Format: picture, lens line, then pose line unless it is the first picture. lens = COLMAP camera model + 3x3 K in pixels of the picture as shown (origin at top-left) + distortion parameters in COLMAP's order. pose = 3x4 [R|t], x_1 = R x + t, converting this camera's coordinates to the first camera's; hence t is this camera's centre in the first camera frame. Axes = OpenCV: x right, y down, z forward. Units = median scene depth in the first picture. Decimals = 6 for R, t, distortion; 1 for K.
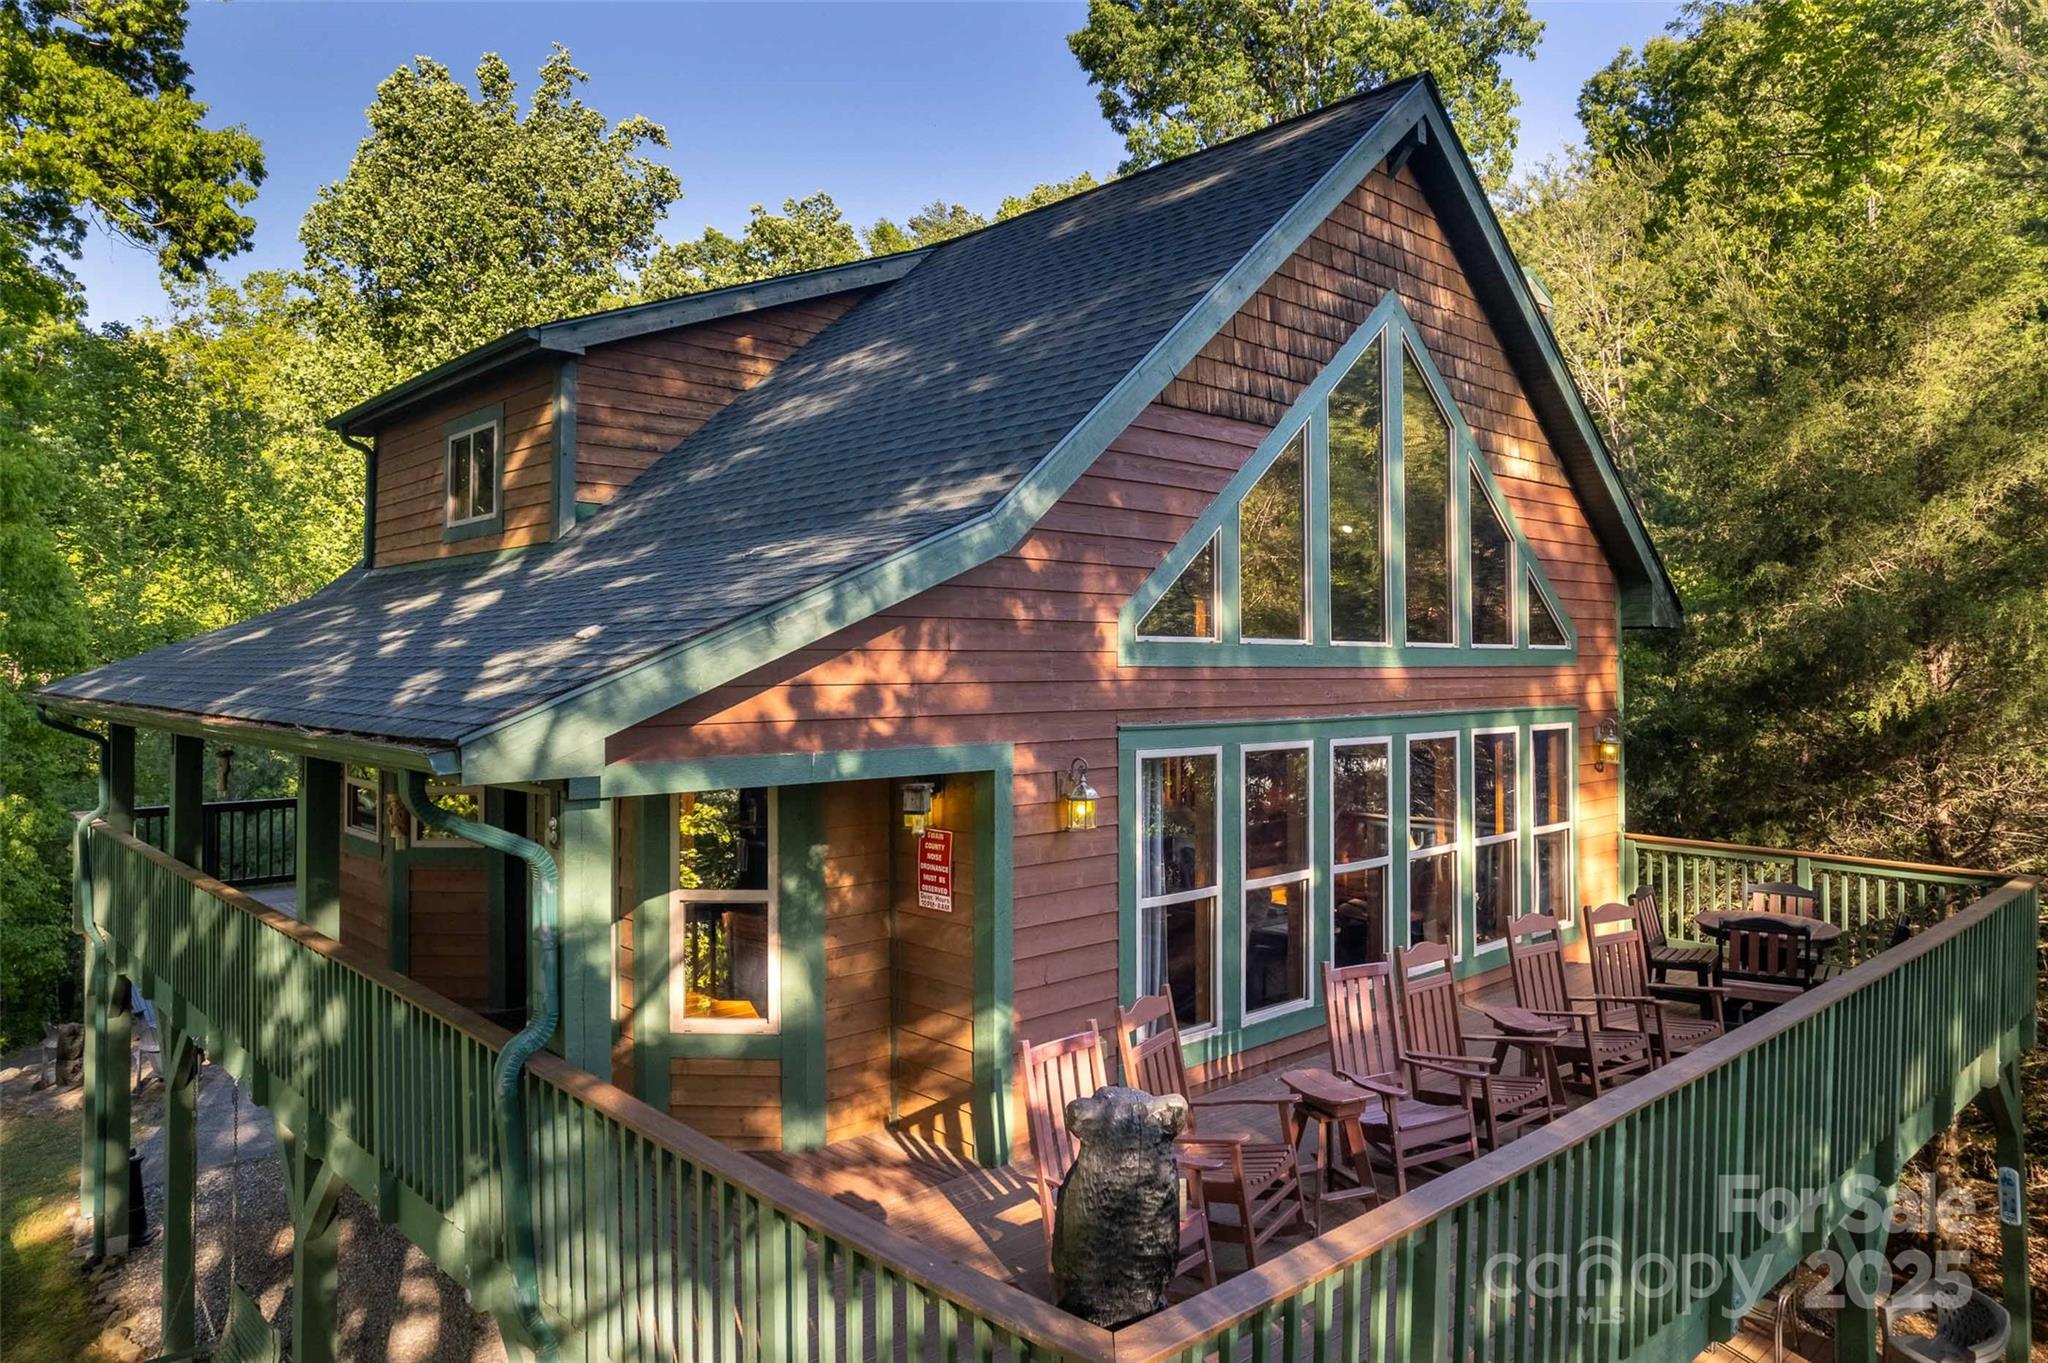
lens RADIAL K [[1340.2, 0, 1024.0], [0, 1340.2, 681.5], [0, 0, 1]] dist [-0.103885, 0.099332]
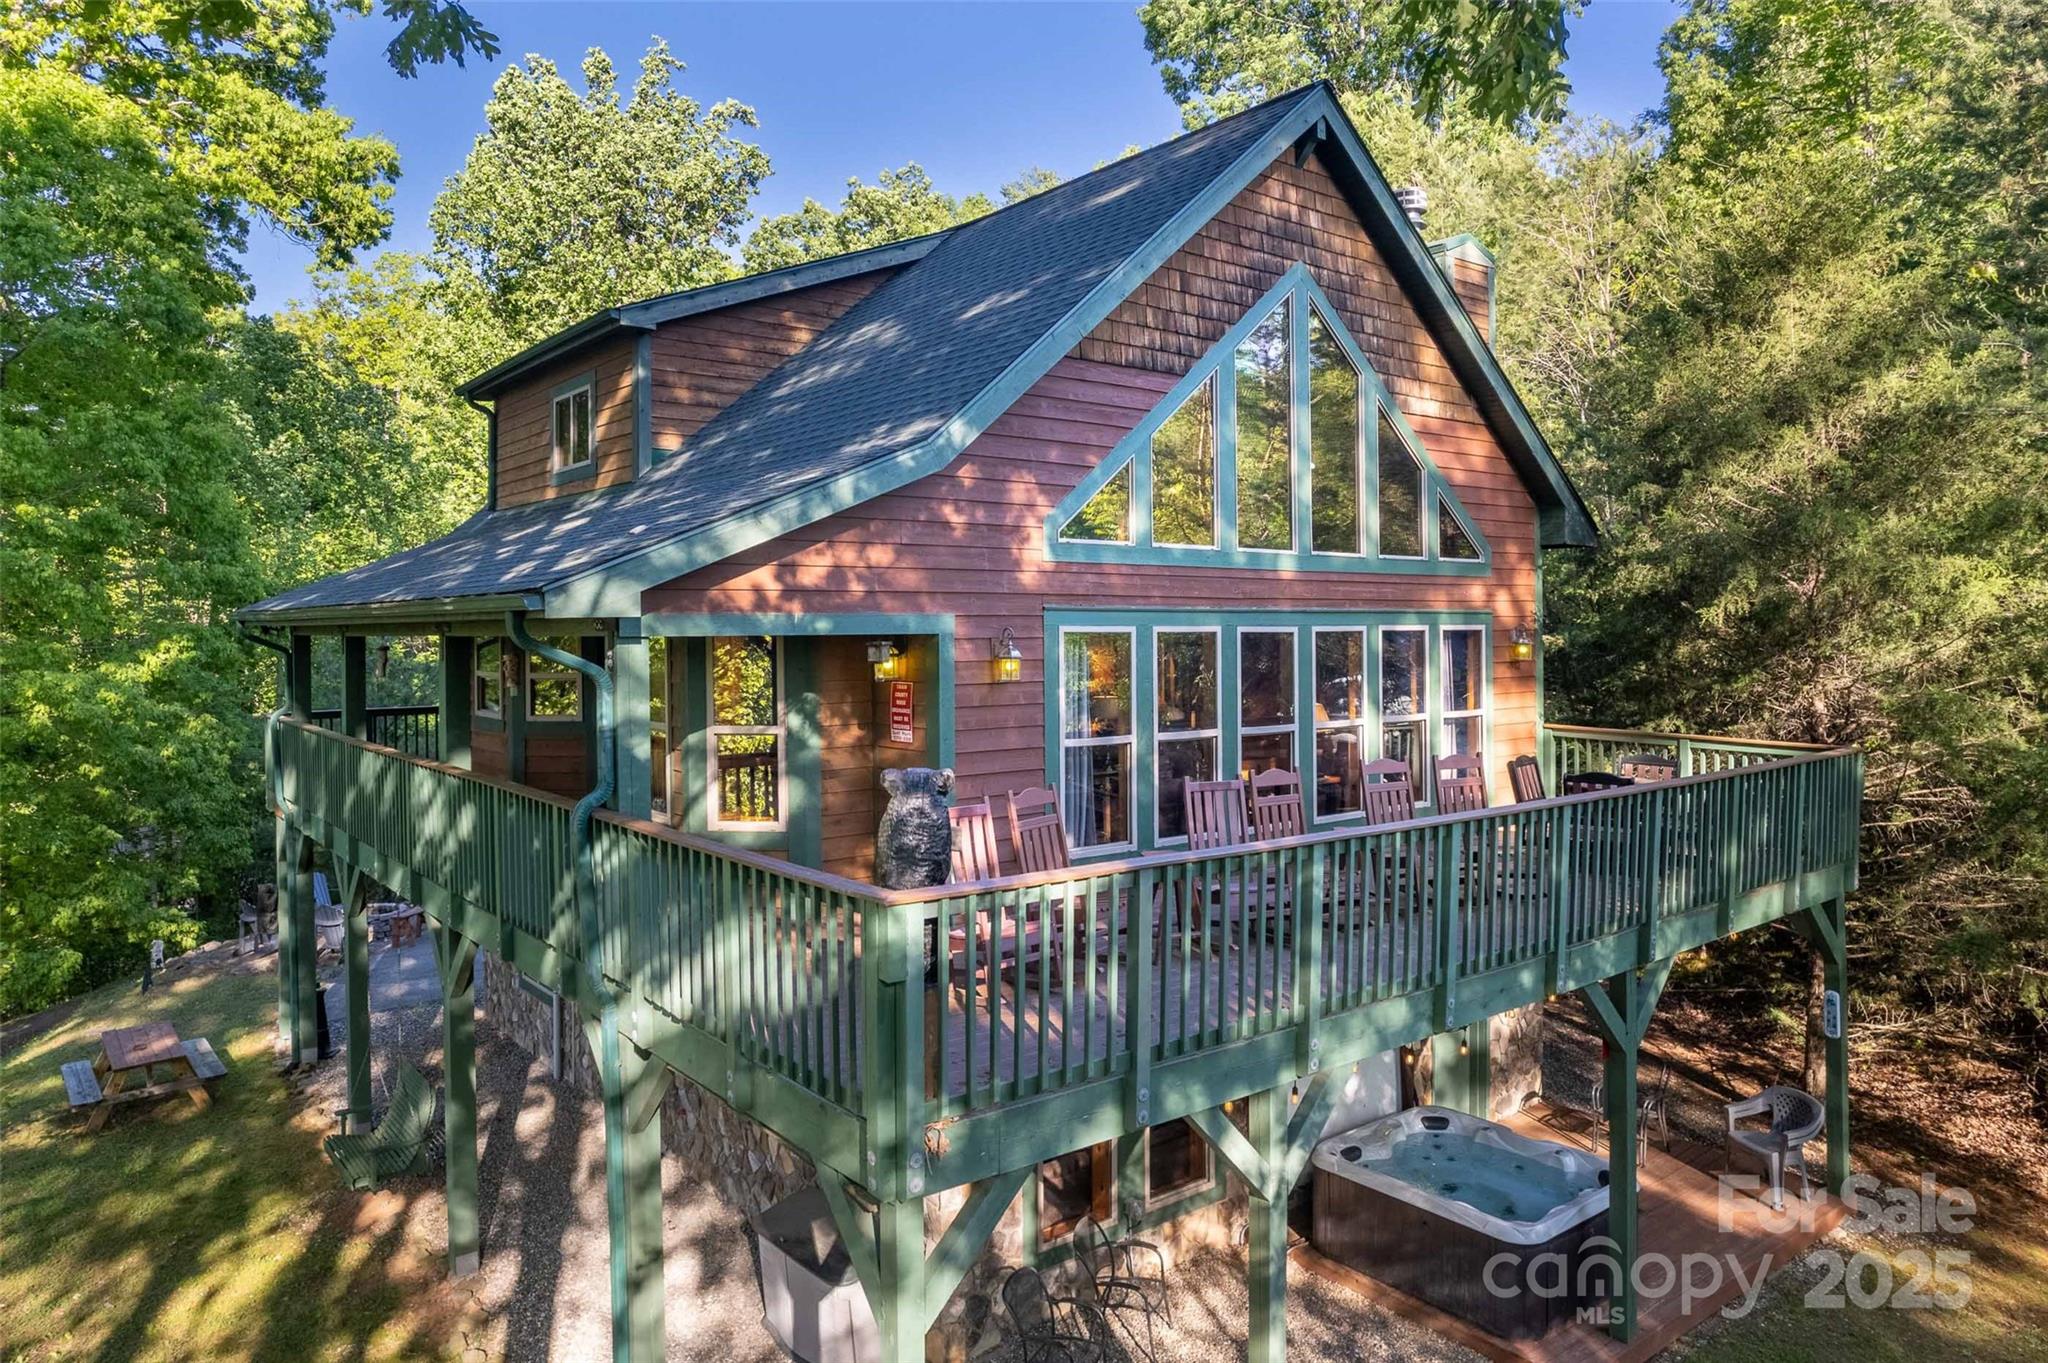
lens RADIAL K [[1294.8, 0, 1024.0], [0, 1294.8, 681.5], [0, 0, 1]] dist [-0.079096, 0.058954]
pose [[0.997329, -0.002353, -0.073002, 0.097484], [0.004929, 0.999371, 0.035119, 0.042165], [0.072874, -0.035385, 0.996713, -0.183314]]
